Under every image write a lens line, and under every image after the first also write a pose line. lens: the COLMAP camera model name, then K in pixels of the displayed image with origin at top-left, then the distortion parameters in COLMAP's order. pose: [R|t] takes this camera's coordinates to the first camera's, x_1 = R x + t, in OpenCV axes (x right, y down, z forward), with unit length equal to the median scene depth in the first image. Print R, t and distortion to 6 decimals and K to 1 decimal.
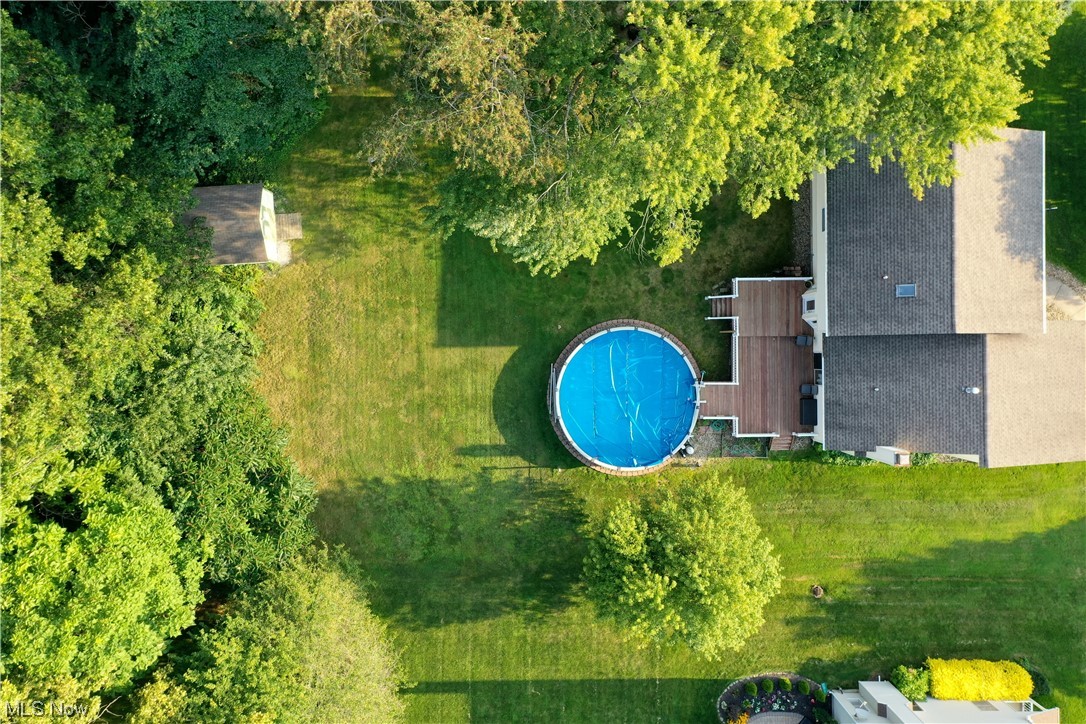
lens RADIAL K [[867.1, 0, 543.0], [0, 867.1, 362.0], [0, 0, 1]] dist [0.009052, 0.007038]
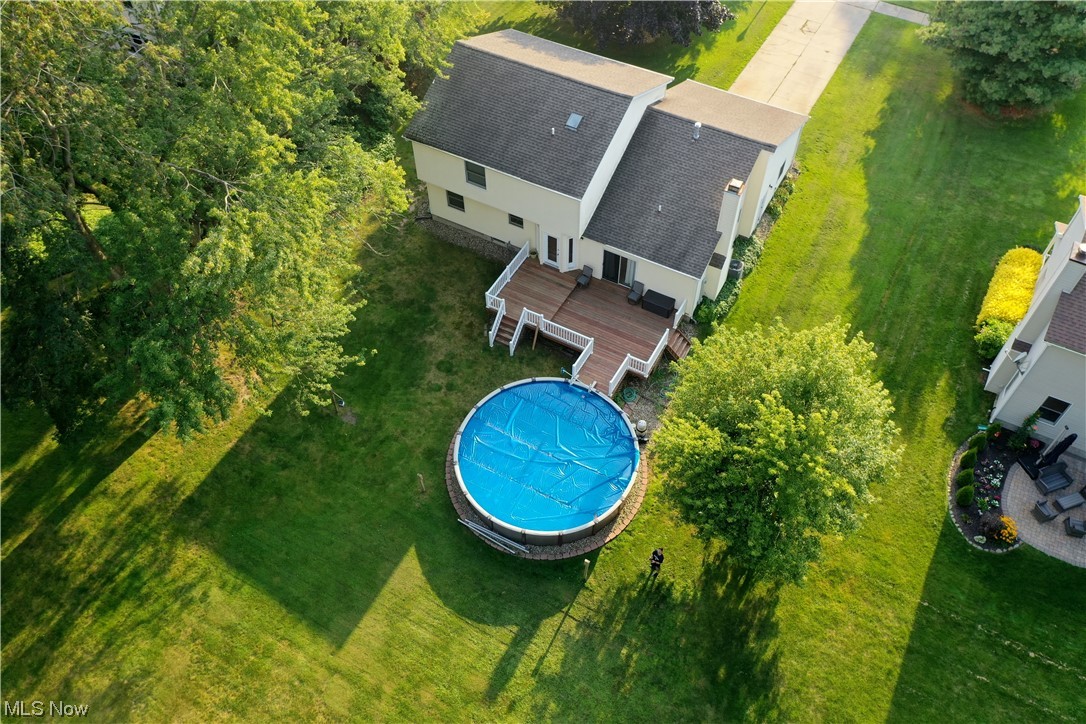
lens RADIAL K [[867.1, 0, 543.0], [0, 867.1, 362.0], [0, 0, 1]] dist [0.009052, 0.007038]
pose [[0.492855, -0.682738, 0.539410, -0.263537], [0.870038, 0.378647, -0.315689, 0.249763], [0.011287, 0.624896, 0.780627, 0.332721]]
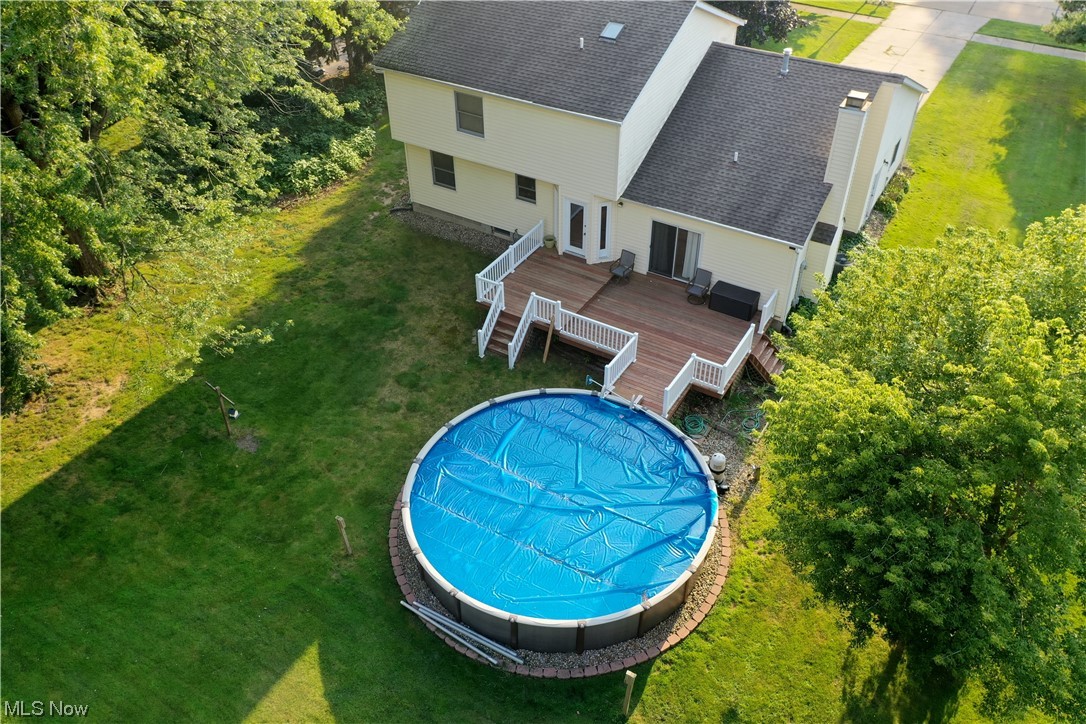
lens RADIAL K [[867.1, 0, 543.0], [0, 867.1, 362.0], [0, 0, 1]] dist [0.009052, 0.007038]
pose [[0.525538, -0.533211, 0.662945, -0.172299], [0.850717, 0.320615, -0.416518, 0.200433], [0.009542, 0.782874, 0.622107, 0.643295]]
